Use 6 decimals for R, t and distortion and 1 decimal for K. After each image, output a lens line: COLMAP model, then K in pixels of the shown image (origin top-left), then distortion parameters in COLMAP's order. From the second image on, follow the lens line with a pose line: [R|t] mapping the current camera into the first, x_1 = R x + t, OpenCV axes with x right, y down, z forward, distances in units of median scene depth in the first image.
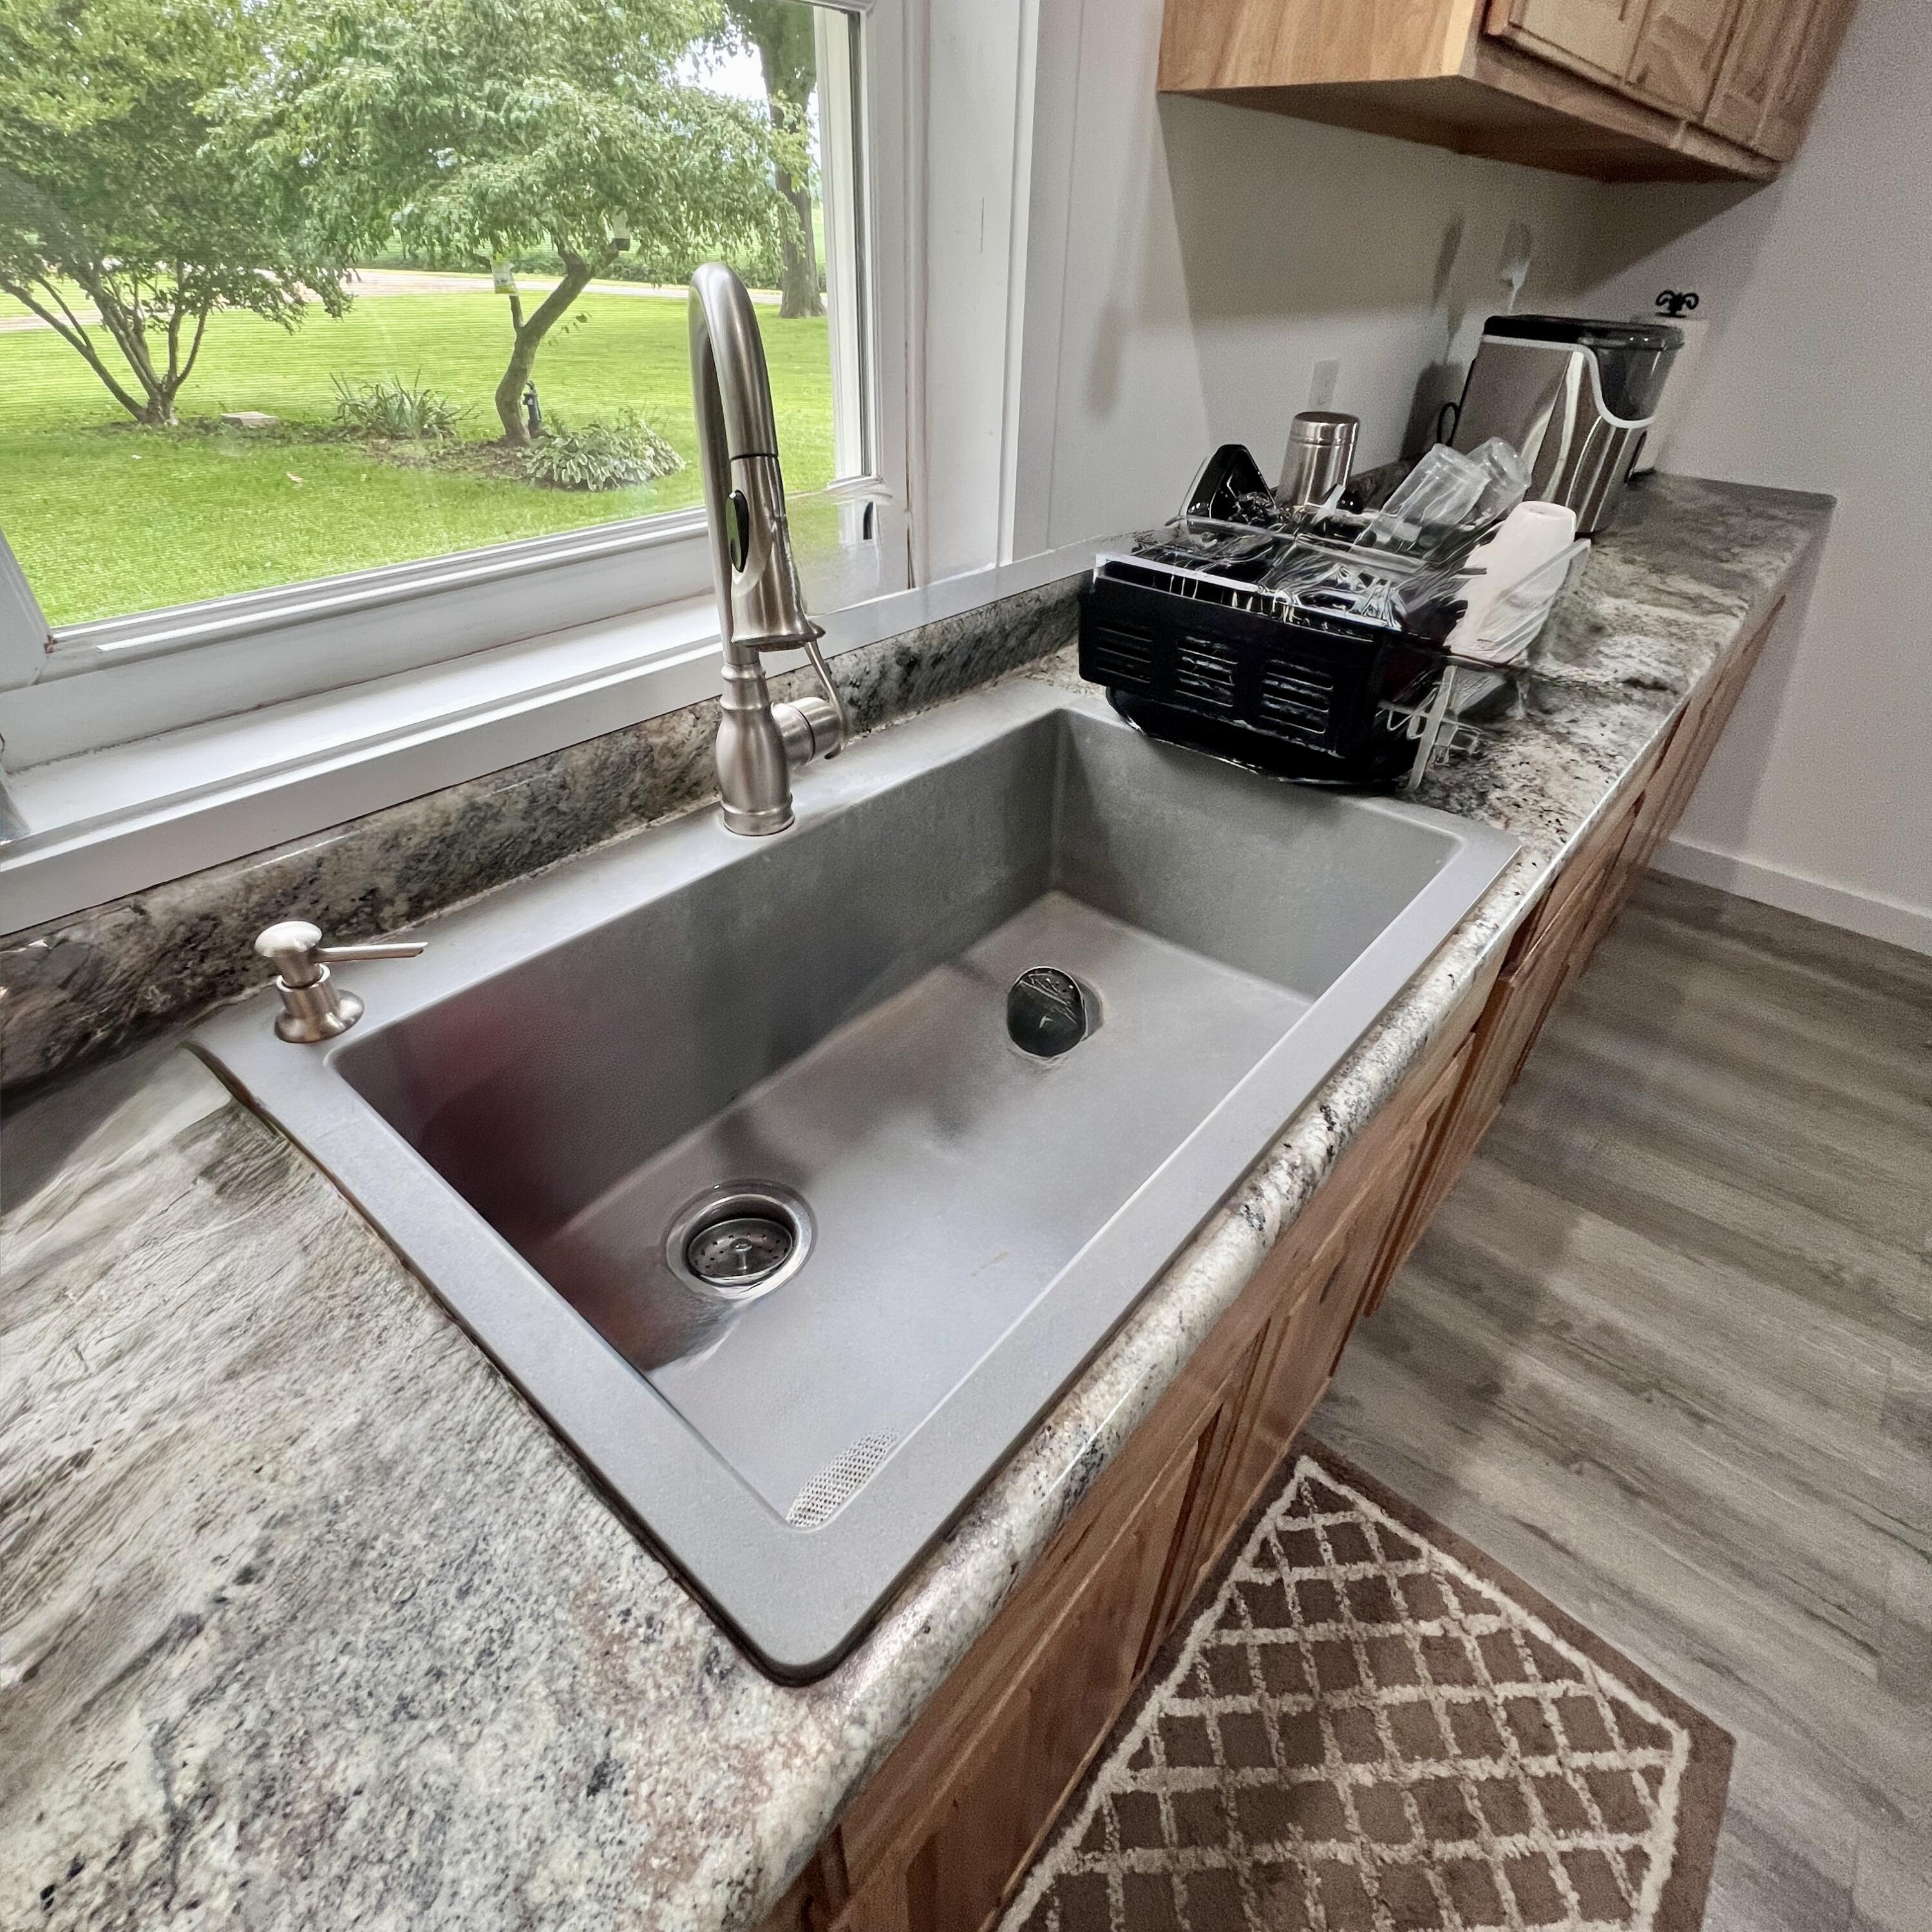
lens RADIAL K [[1032.5, 0, 966.0], [0, 1032.5, 966.0], [0, 0, 1]] dist [-0.002104, 0.000257]
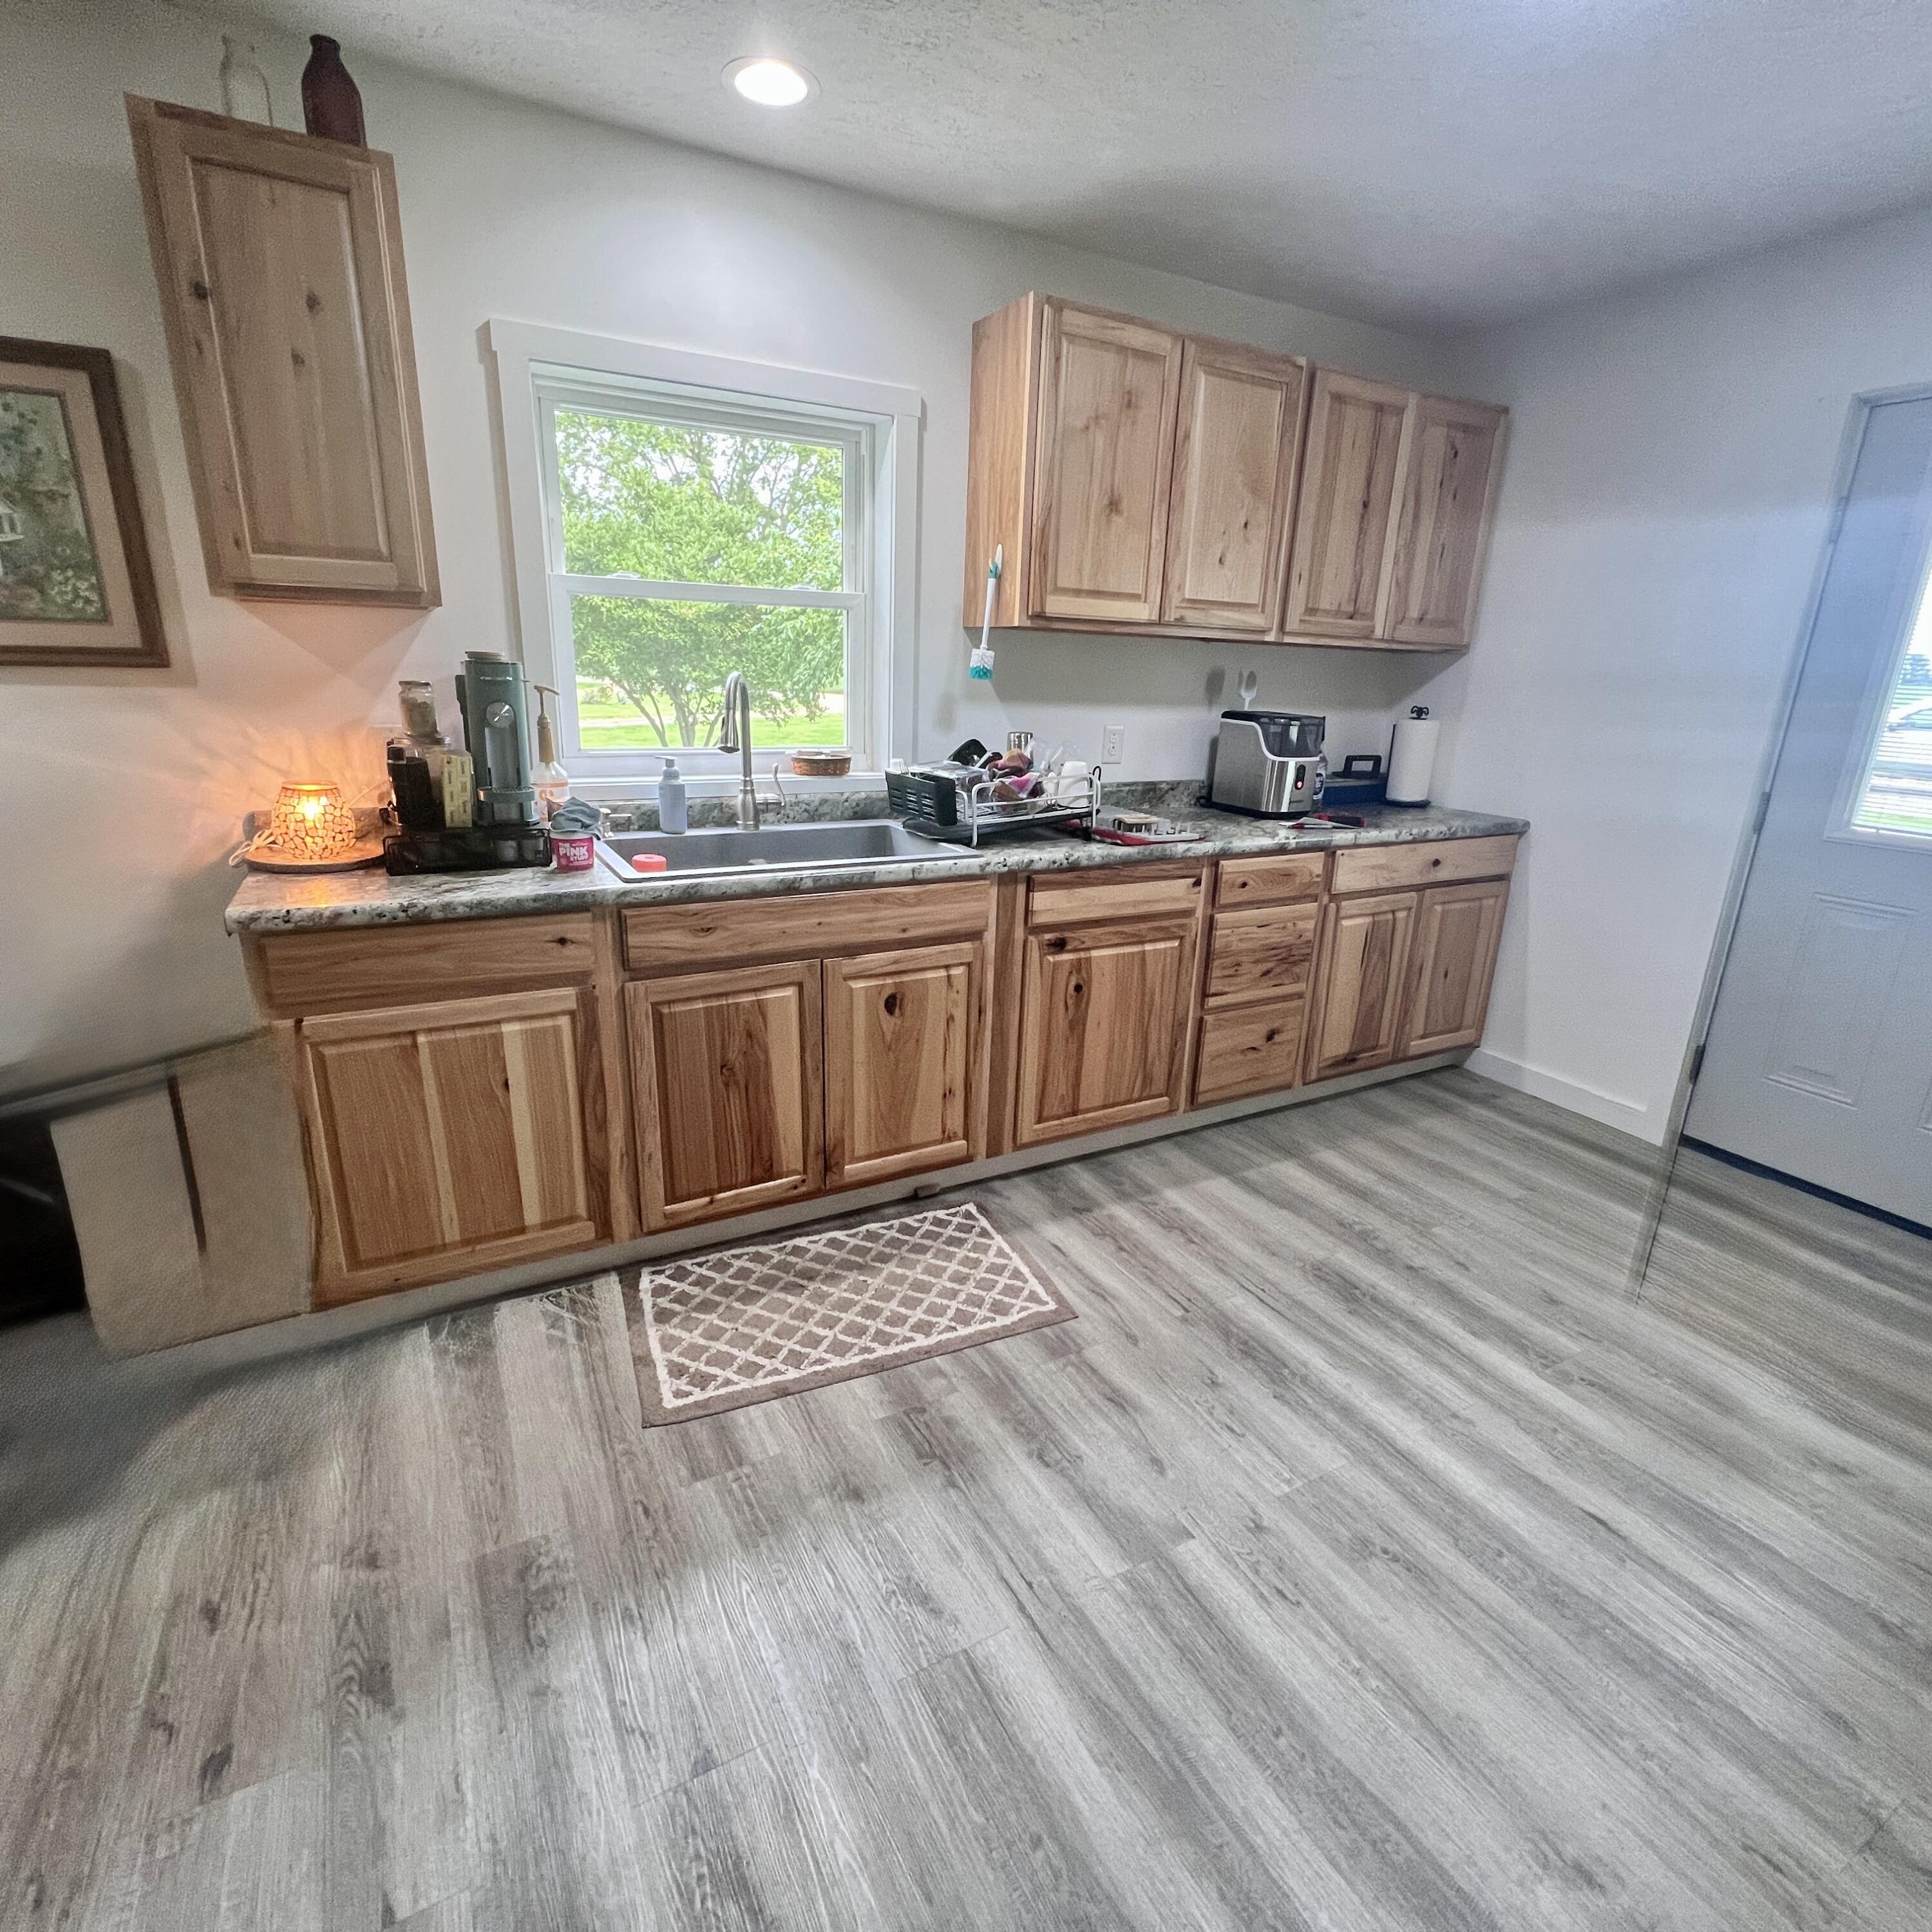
lens RADIAL K [[1024.2, 0, 966.0], [0, 1024.2, 966.0], [0, 0, 1]] dist [-0.003328, 0.001687]
pose [[0.935800, 0.108380, -0.335457, 0.629635], [-0.215035, 0.929532, -0.299551, 0.432442], [0.279353, 0.352455, 0.893162, -0.597421]]
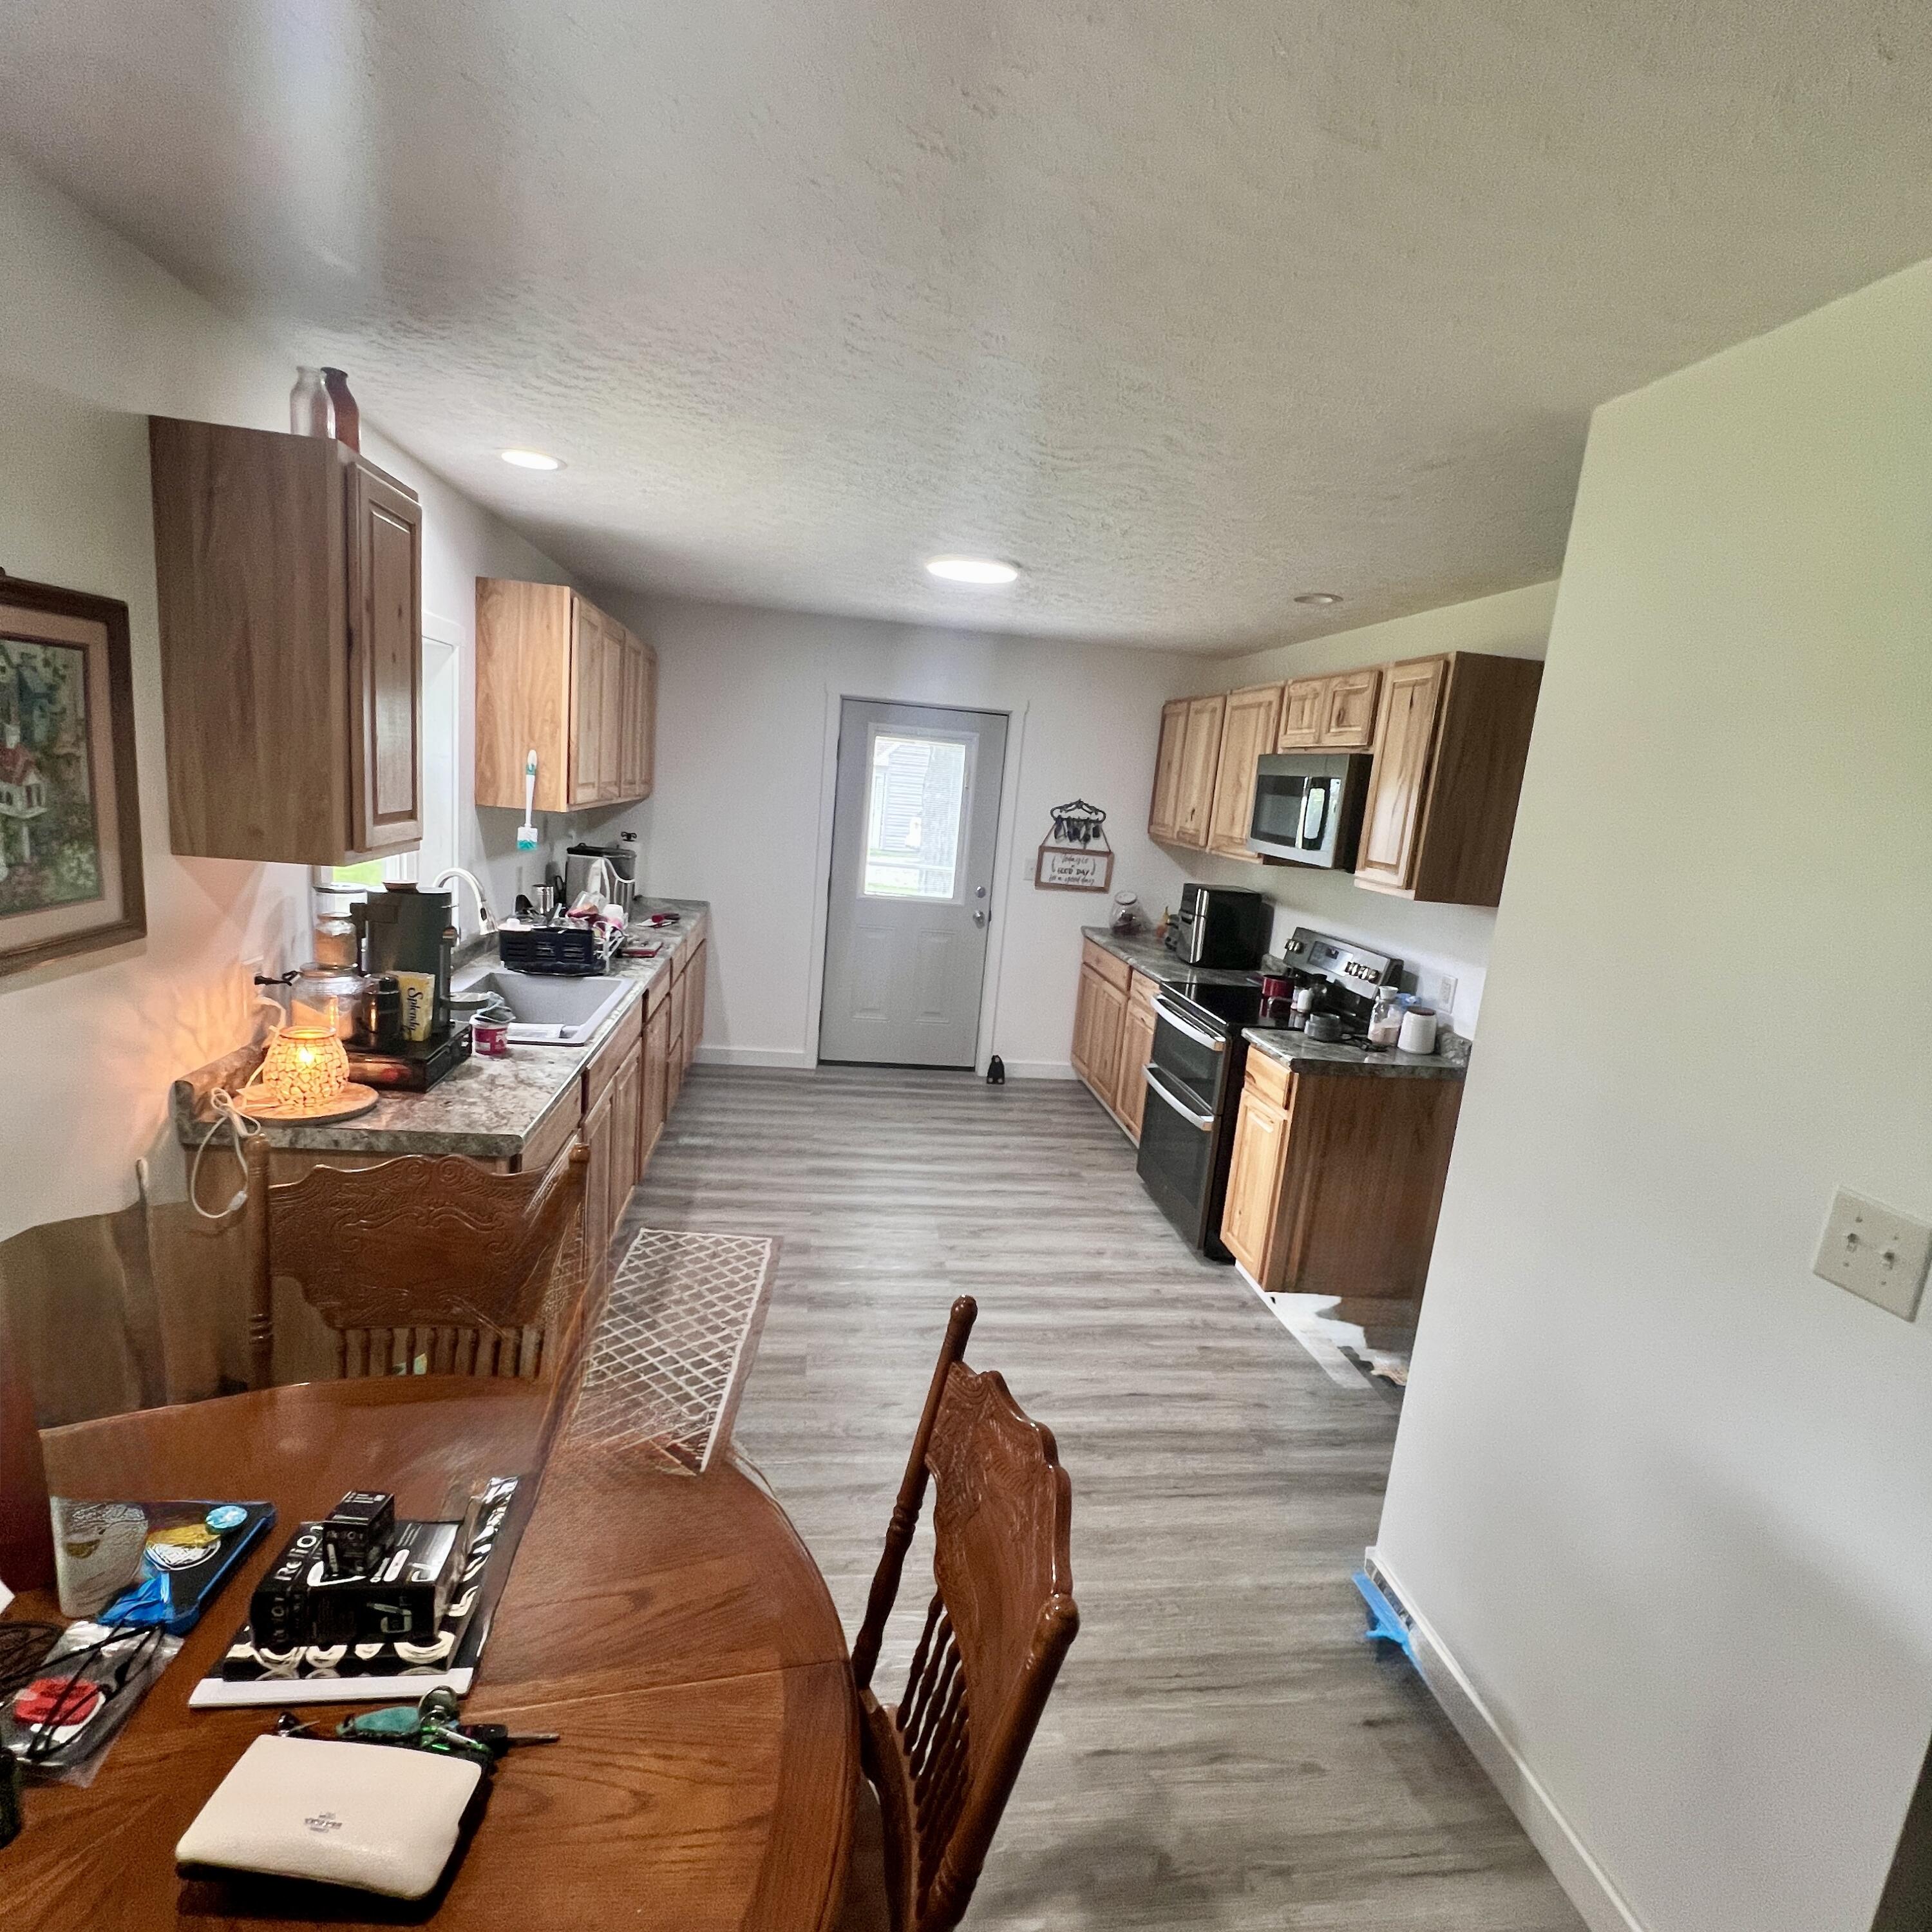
lens RADIAL K [[1024.2, 0, 966.0], [0, 1024.2, 966.0], [0, 0, 1]] dist [-0.003328, 0.001687]
pose [[0.664004, -0.101689, 0.740782, -0.674371], [0.375367, 0.902160, -0.212621, 0.501725], [-0.646682, 0.419246, 0.637209, -1.033048]]
